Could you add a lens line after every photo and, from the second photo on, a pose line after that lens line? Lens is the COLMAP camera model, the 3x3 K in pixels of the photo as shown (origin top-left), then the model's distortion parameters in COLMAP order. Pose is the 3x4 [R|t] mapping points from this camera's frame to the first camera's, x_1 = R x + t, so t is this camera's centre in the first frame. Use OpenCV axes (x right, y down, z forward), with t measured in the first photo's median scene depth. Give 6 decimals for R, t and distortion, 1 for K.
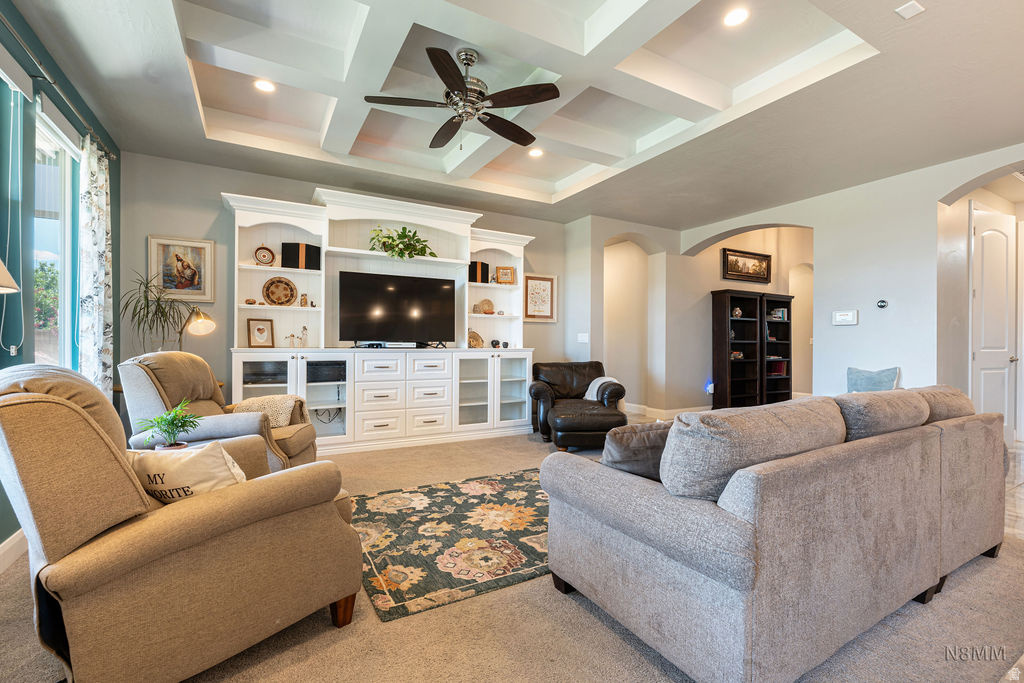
lens RADIAL K [[455.9, 0, 512.3], [0, 455.9, 344.2], [0, 0, 1]] dist [0.000477, 0.000111]
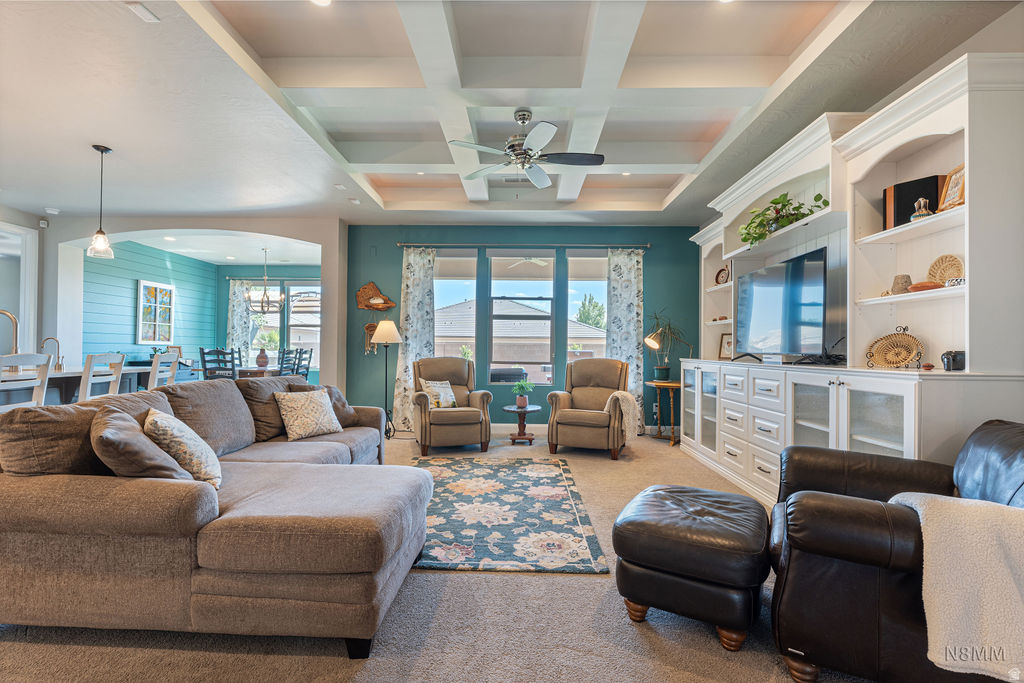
lens RADIAL K [[455.9, 0, 515.5], [0, 455.9, 344.9], [0, 0, 1]] dist [0.000477, 0.000111]
pose [[-0.511245, -0.018735, -0.859231, 0.906151], [-0.015248, 0.999803, -0.012727, -0.006471], [0.859300, 0.006595, -0.511430, 1.540401]]
